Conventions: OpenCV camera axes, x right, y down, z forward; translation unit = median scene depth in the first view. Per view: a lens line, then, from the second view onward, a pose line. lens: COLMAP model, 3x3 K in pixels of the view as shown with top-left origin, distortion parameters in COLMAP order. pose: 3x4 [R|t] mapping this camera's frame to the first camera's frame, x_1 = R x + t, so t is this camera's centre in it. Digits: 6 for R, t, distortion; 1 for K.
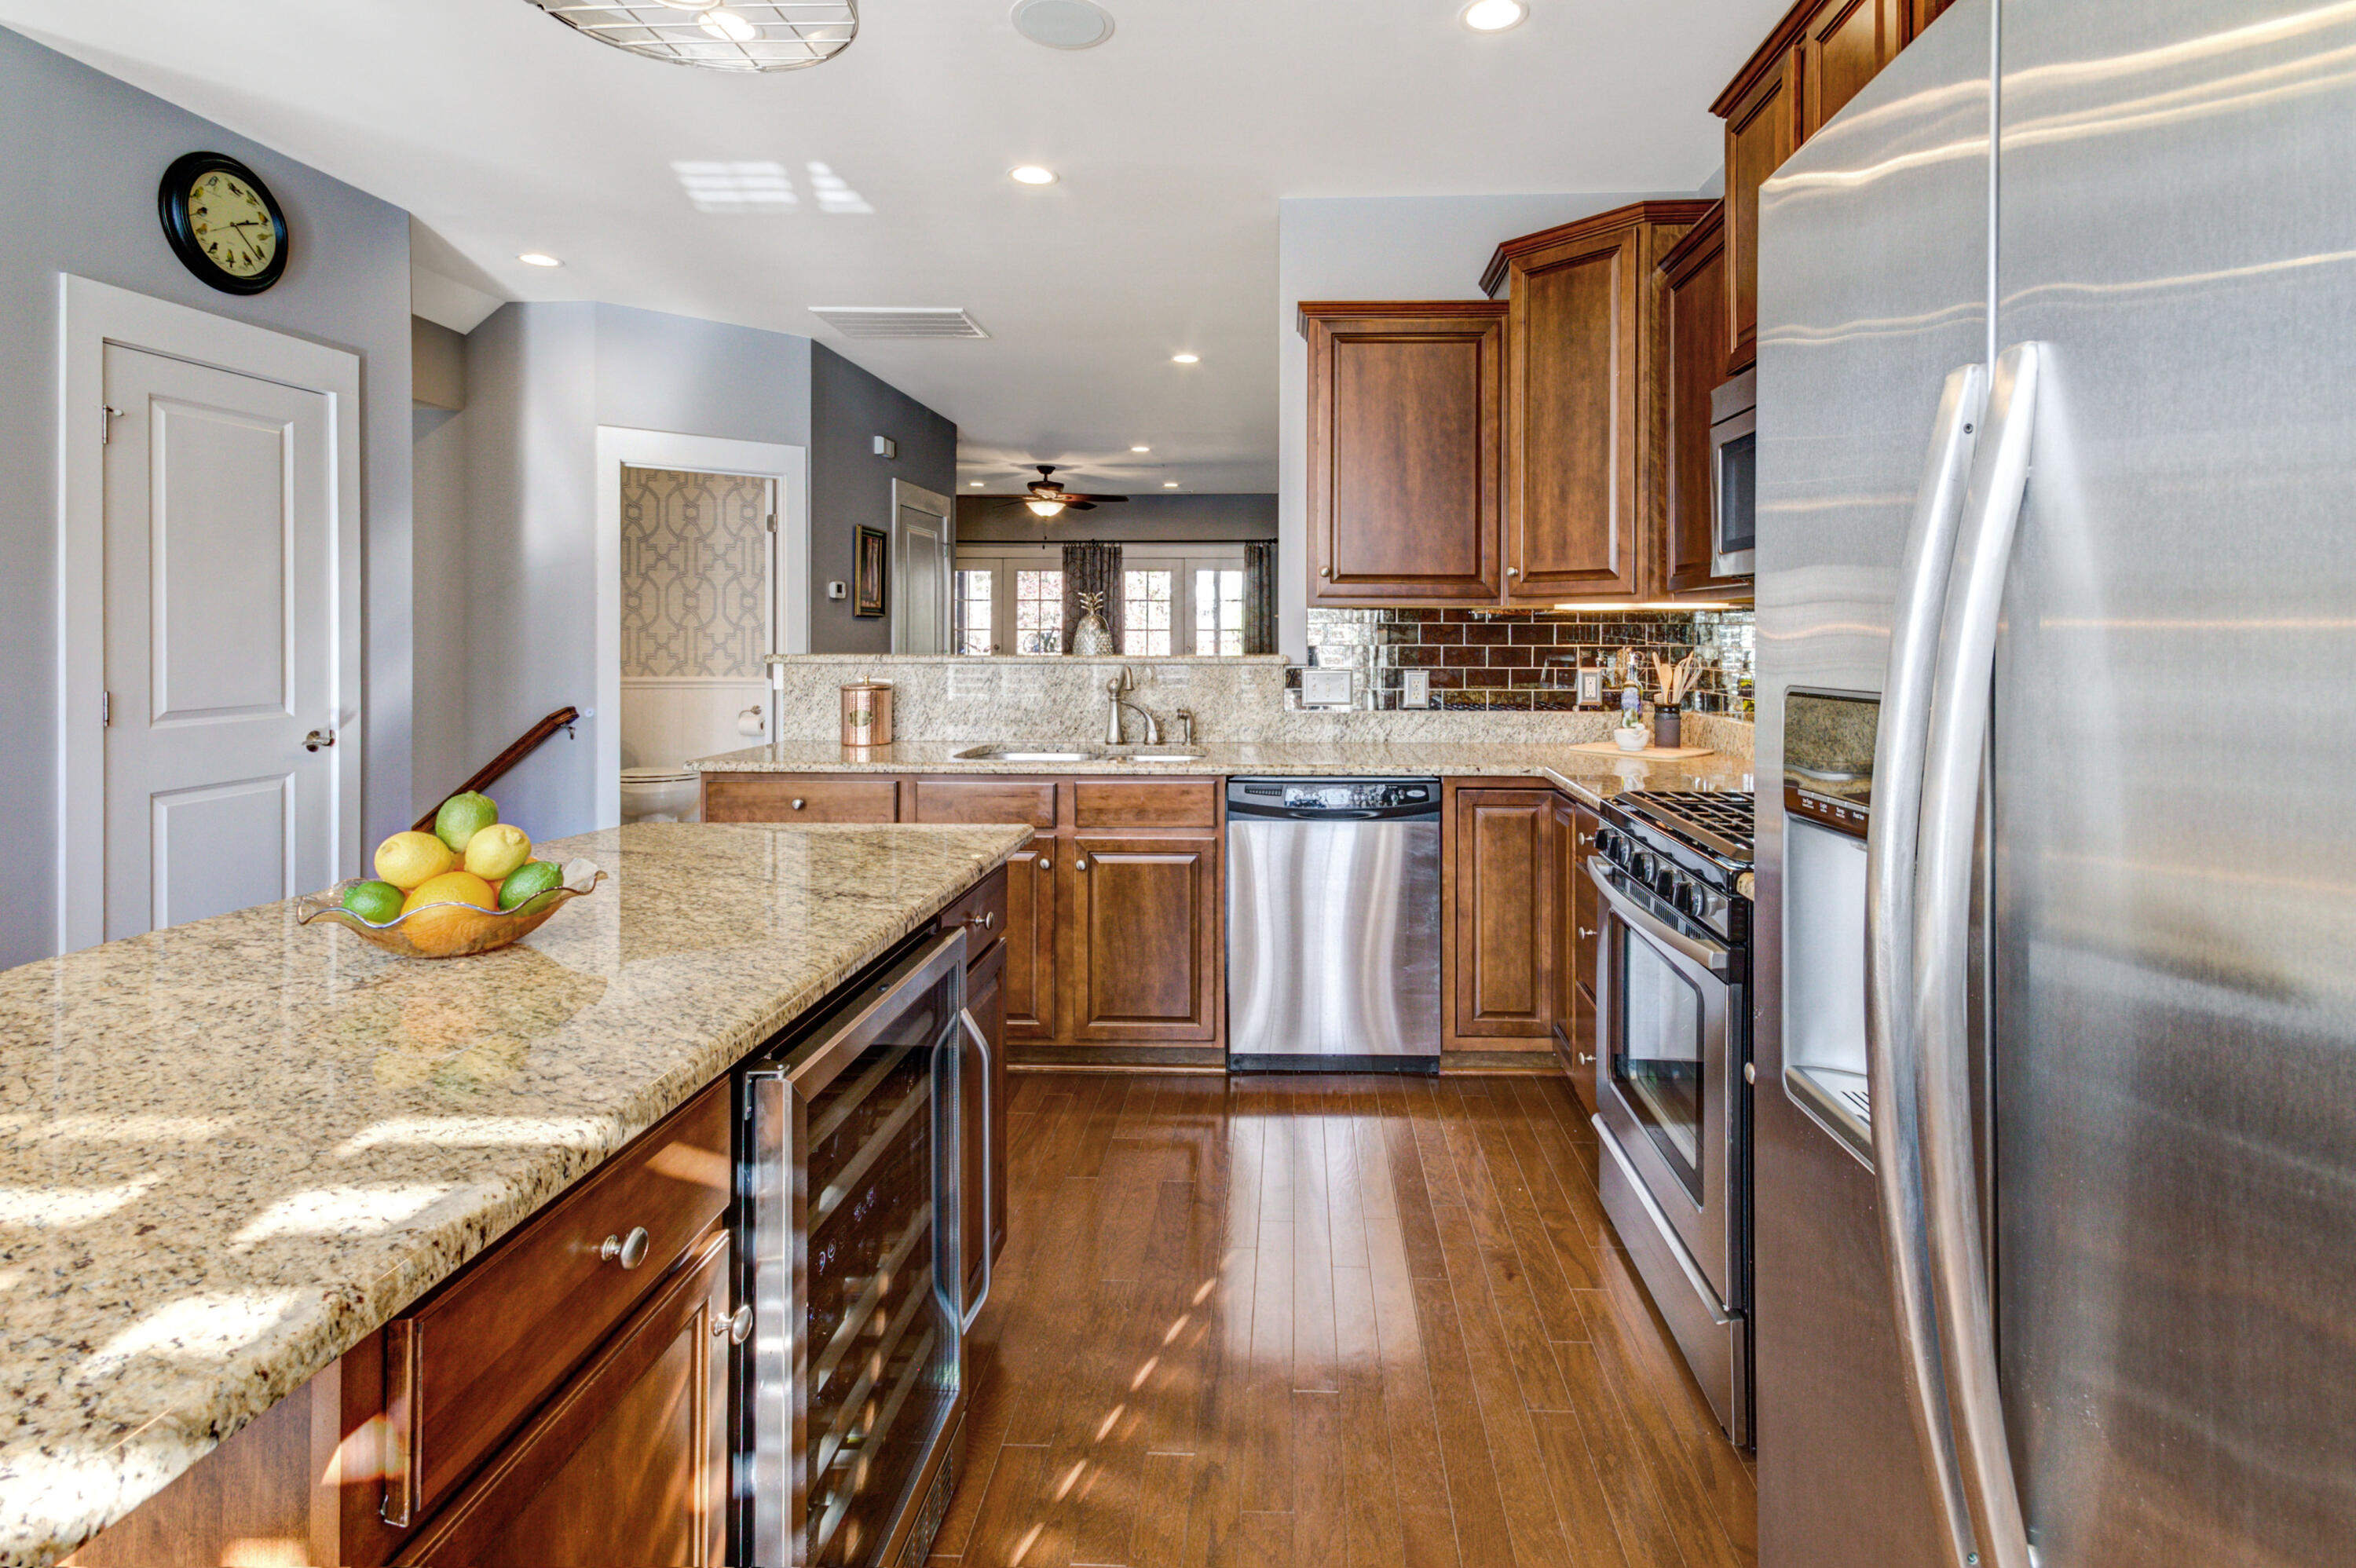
lens RADIAL K [[1144.7, 0, 1182.4], [0, 1144.7, 633.0], [0, 0, 1]] dist [-0.001304, 0.000168]
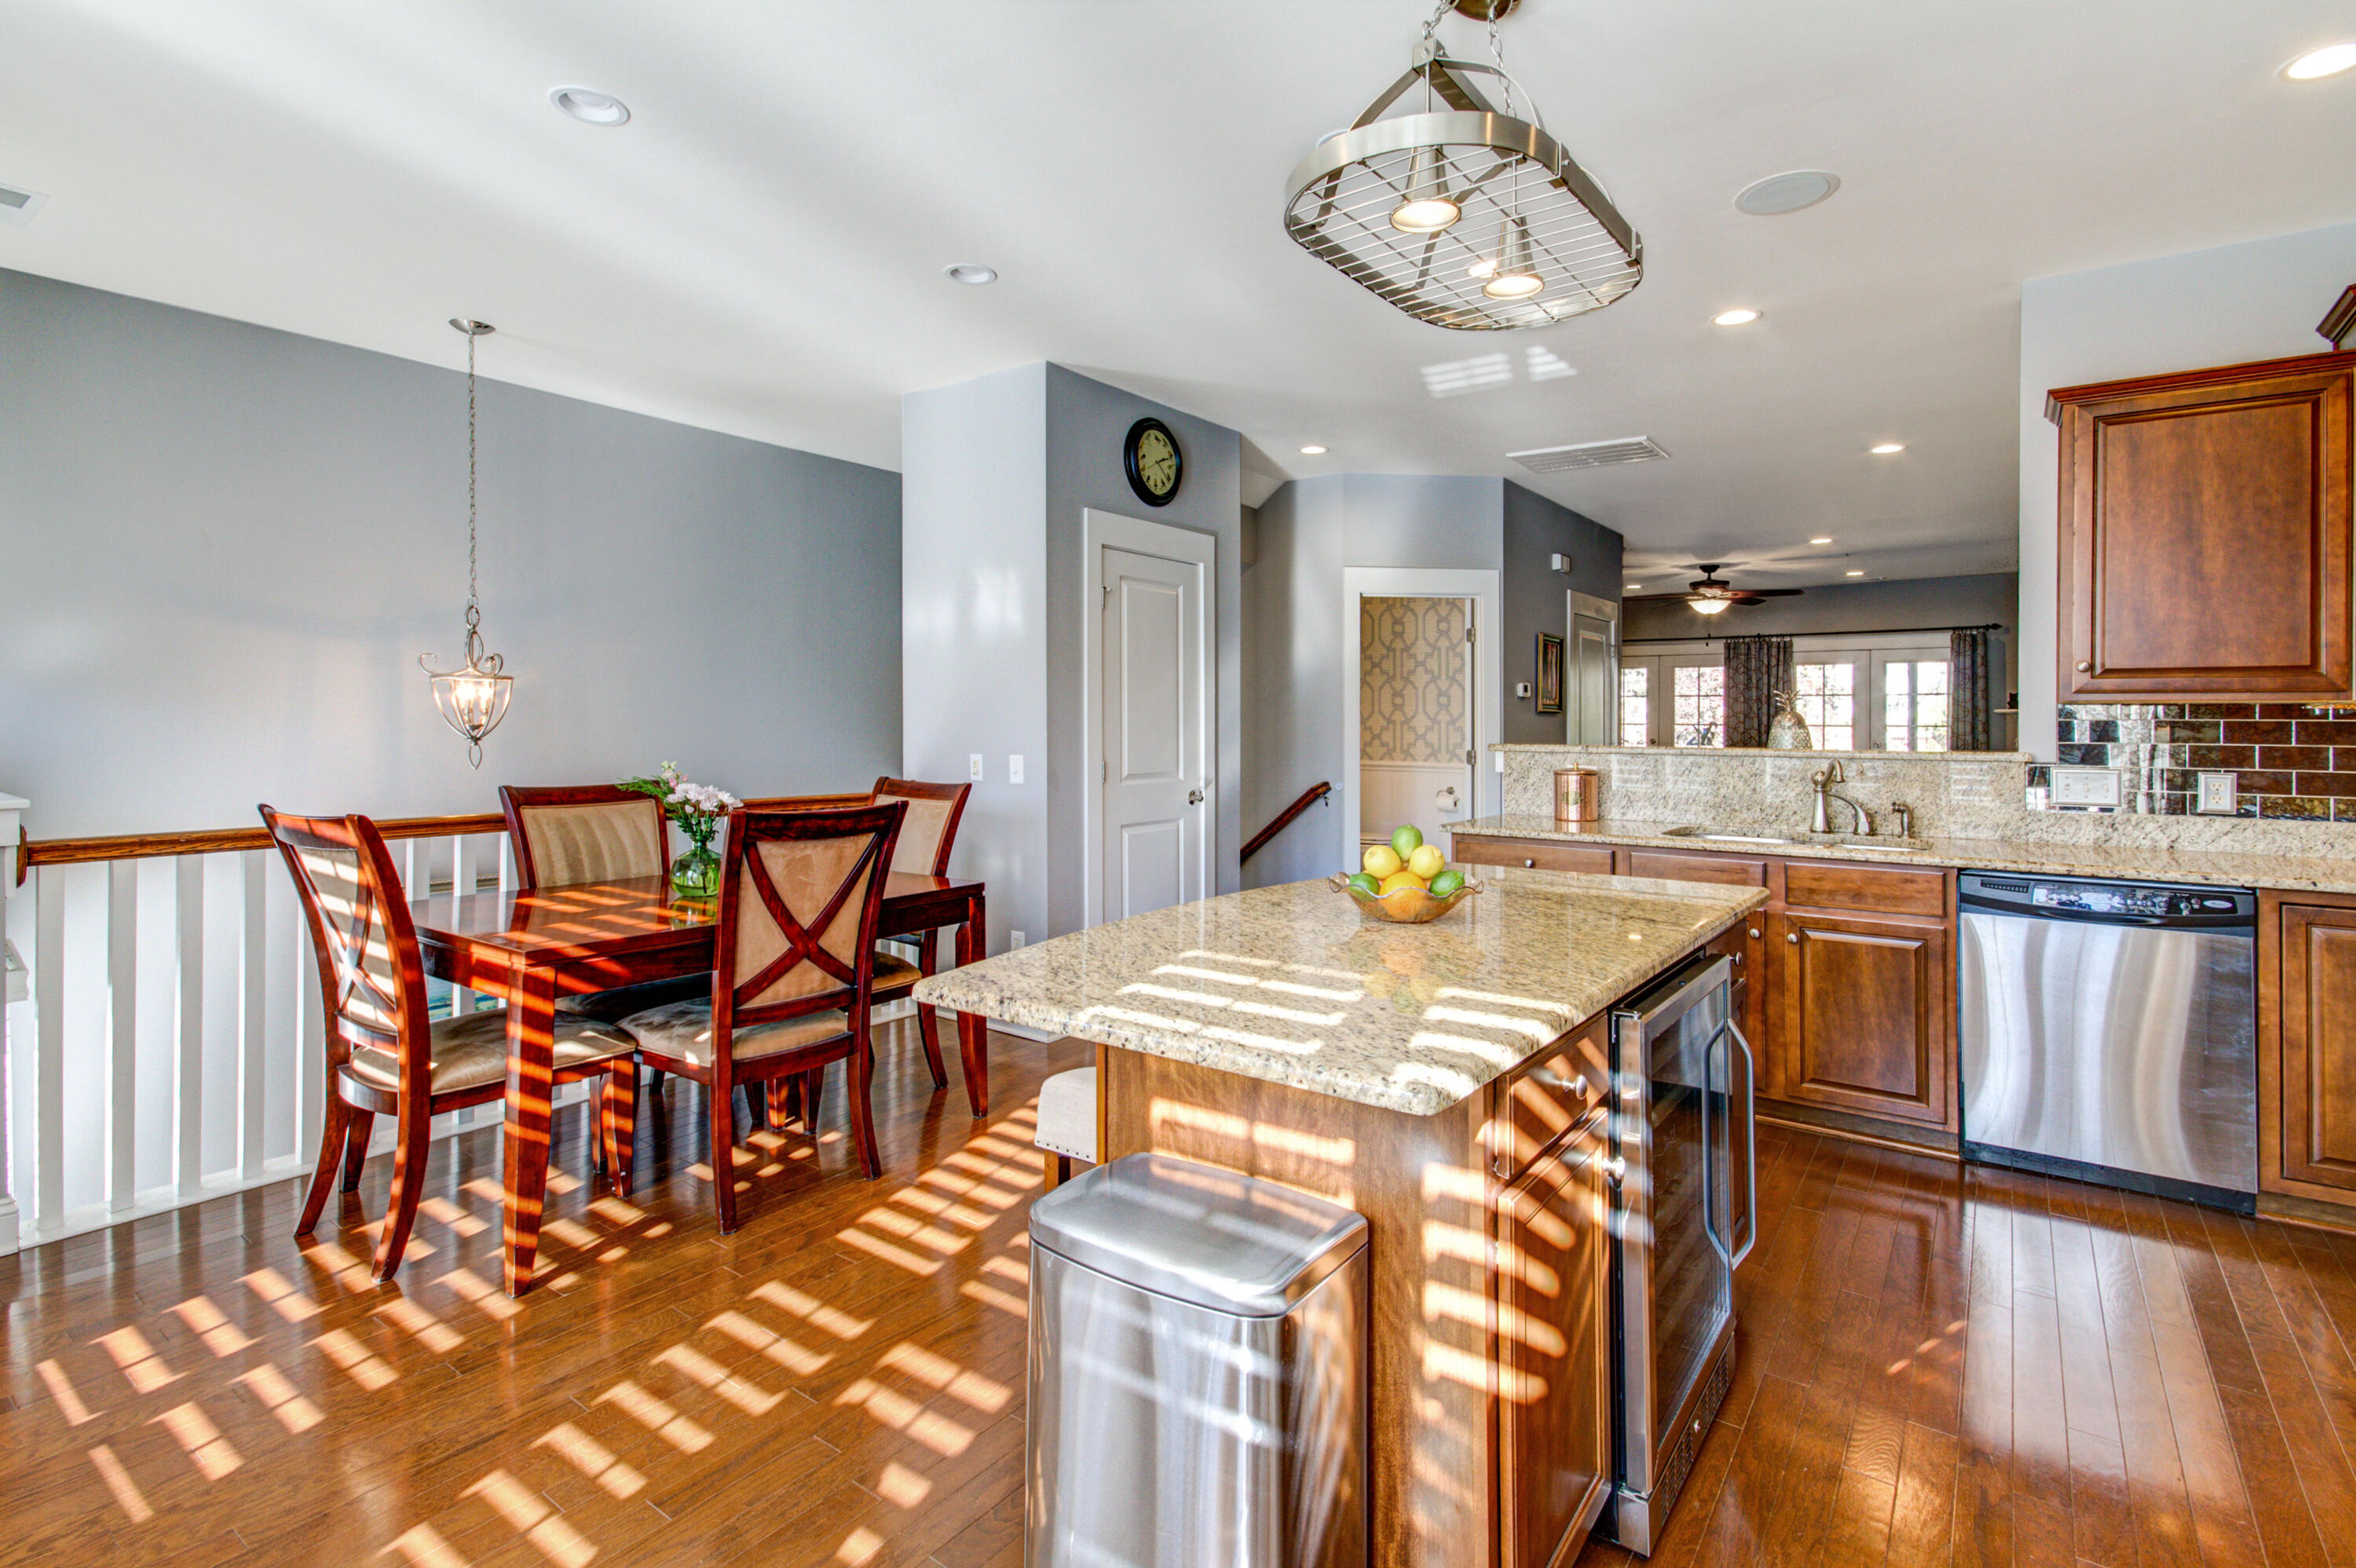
lens RADIAL K [[1035.5, 0, 1190.6], [0, 1035.5, 718.3], [0, 0, 1]] dist [0.026240, -0.006101]
pose [[0.842348, 0.000823, -0.538933, -0.032198], [-0.005081, 0.999967, -0.006416, -0.000315], [0.538910, 0.008143, 0.842324, -0.154358]]
